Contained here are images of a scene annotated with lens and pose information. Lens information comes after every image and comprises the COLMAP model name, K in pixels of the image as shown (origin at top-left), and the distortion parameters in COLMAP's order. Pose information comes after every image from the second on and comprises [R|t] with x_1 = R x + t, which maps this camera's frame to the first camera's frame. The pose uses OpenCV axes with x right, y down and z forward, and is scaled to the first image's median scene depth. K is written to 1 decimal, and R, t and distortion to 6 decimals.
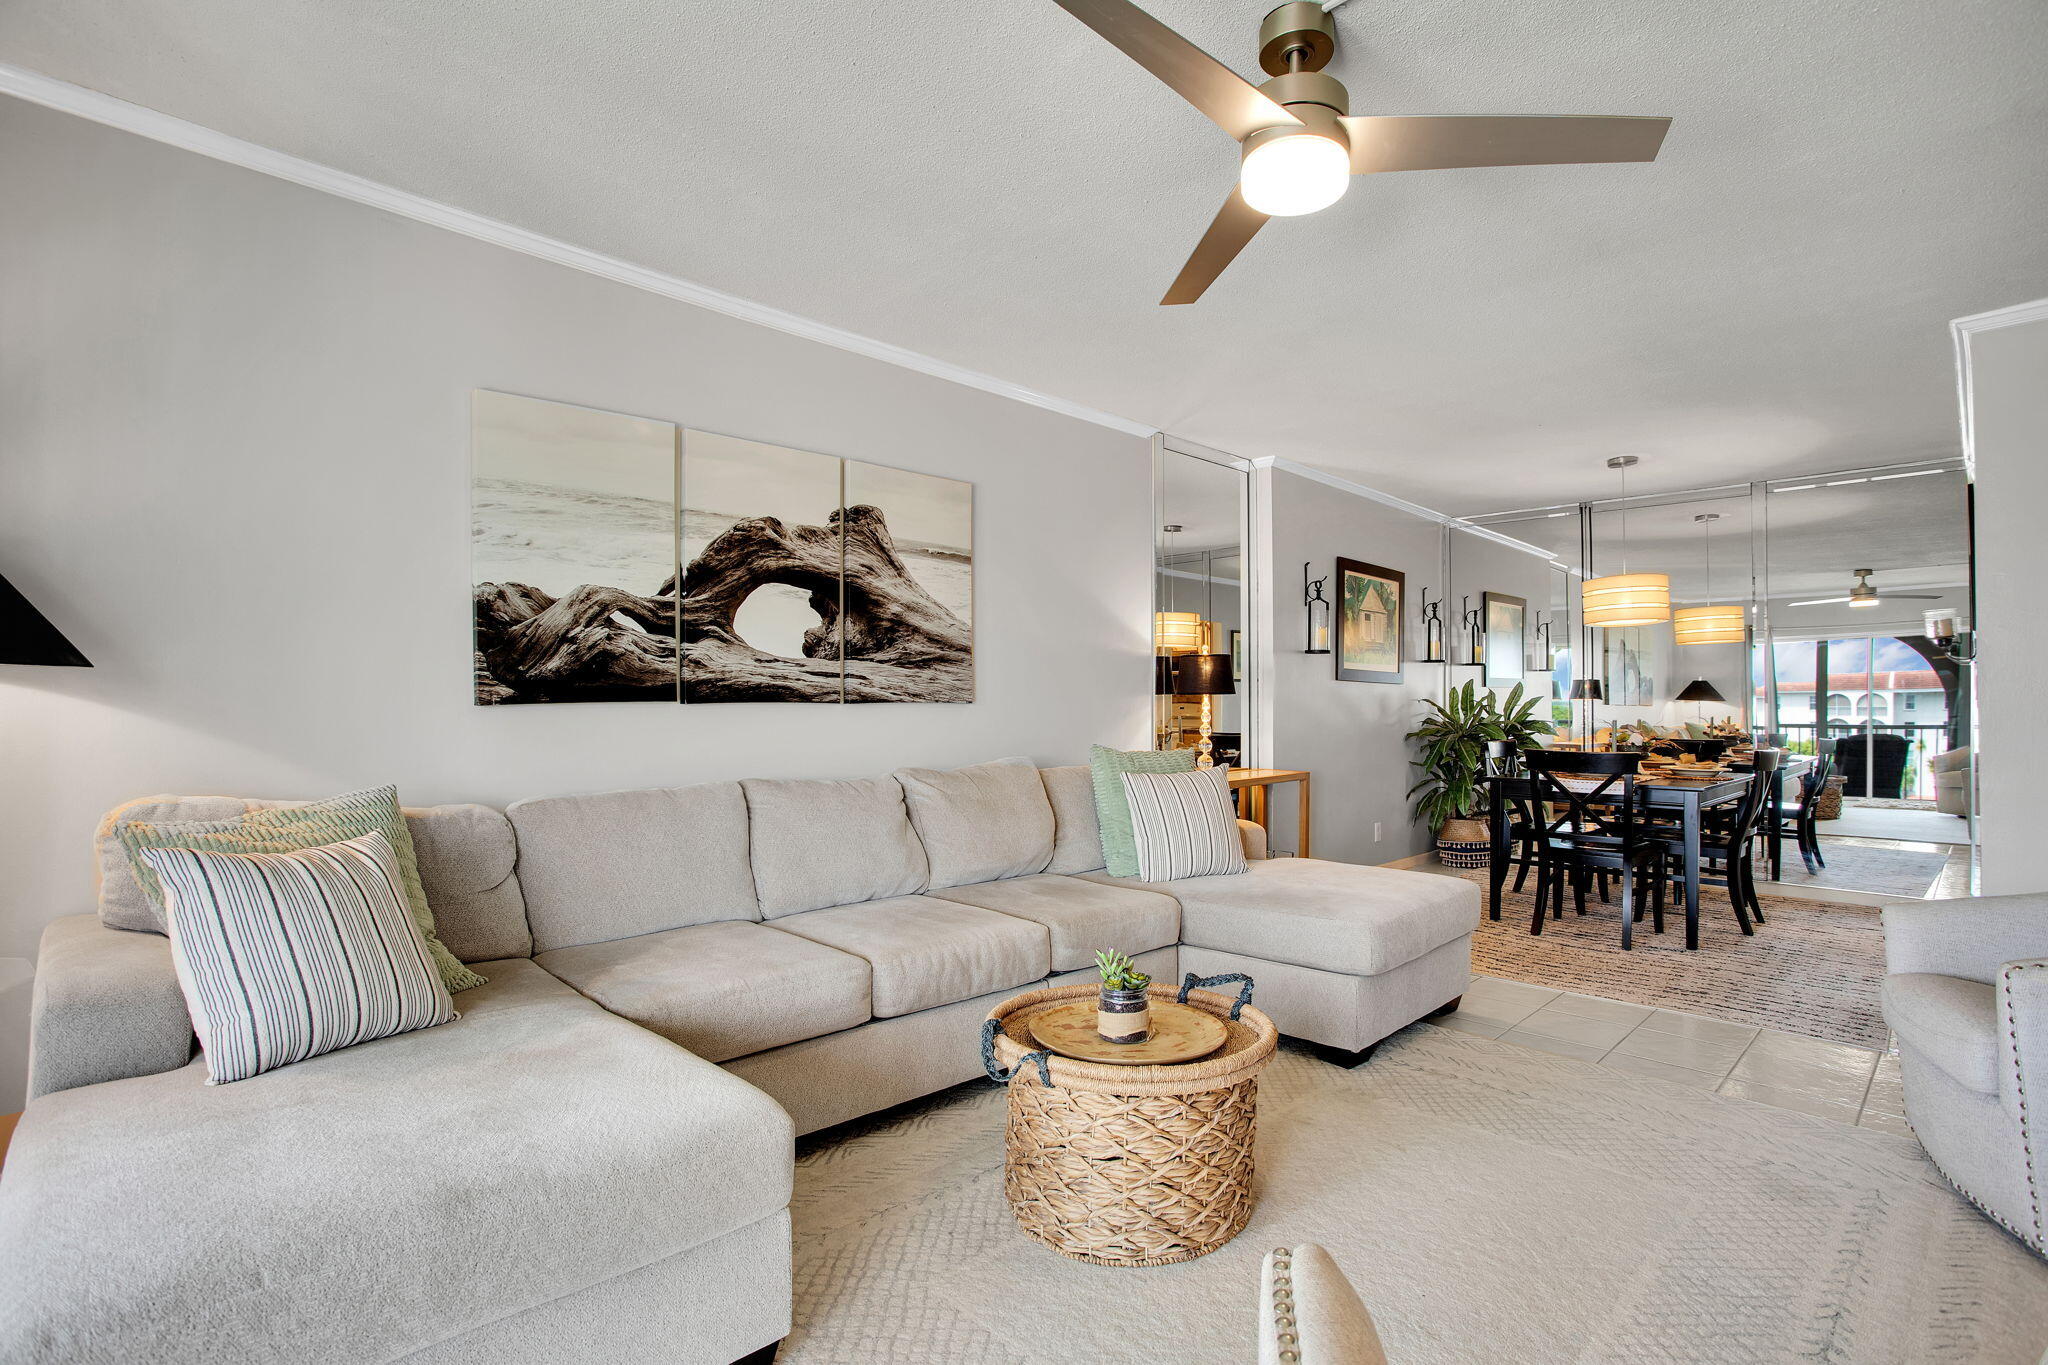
lens RADIAL K [[1001.9, 0, 1015.7], [0, 1001.9, 687.5], [0, 0, 1]] dist [-0.063970, 0.025493]
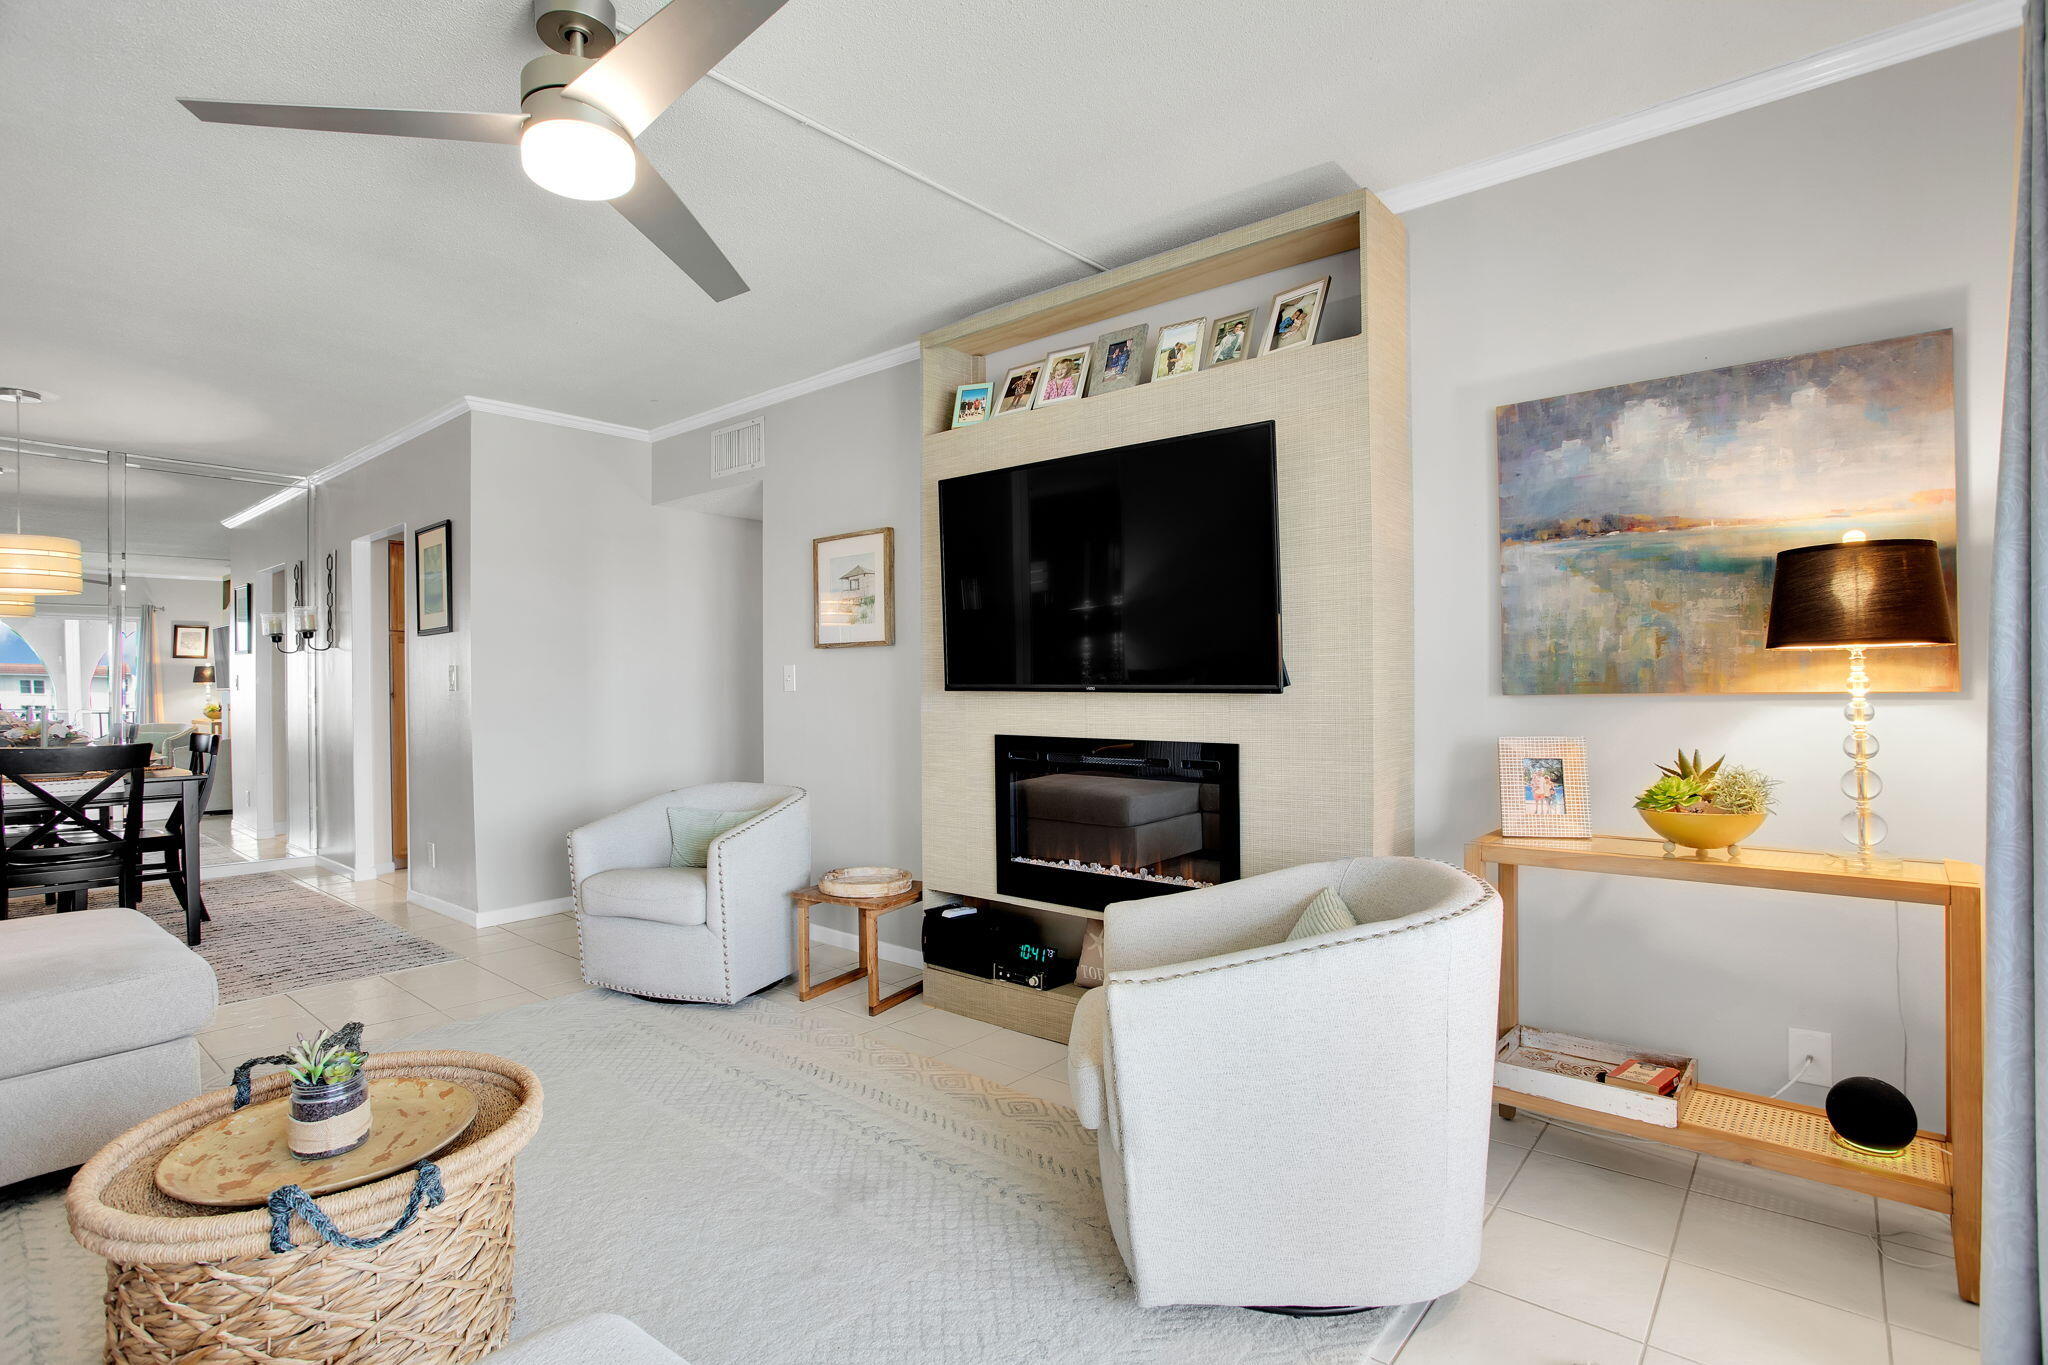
lens RADIAL K [[1001.9, 0, 1015.7], [0, 1001.9, 687.5], [0, 0, 1]] dist [-0.063970, 0.025493]
pose [[-0.100153, -0.005241, 0.994958, -0.745031], [-0.011563, 0.999925, 0.004103, 0.004814], [-0.994905, -0.011094, -0.100206, 0.650057]]
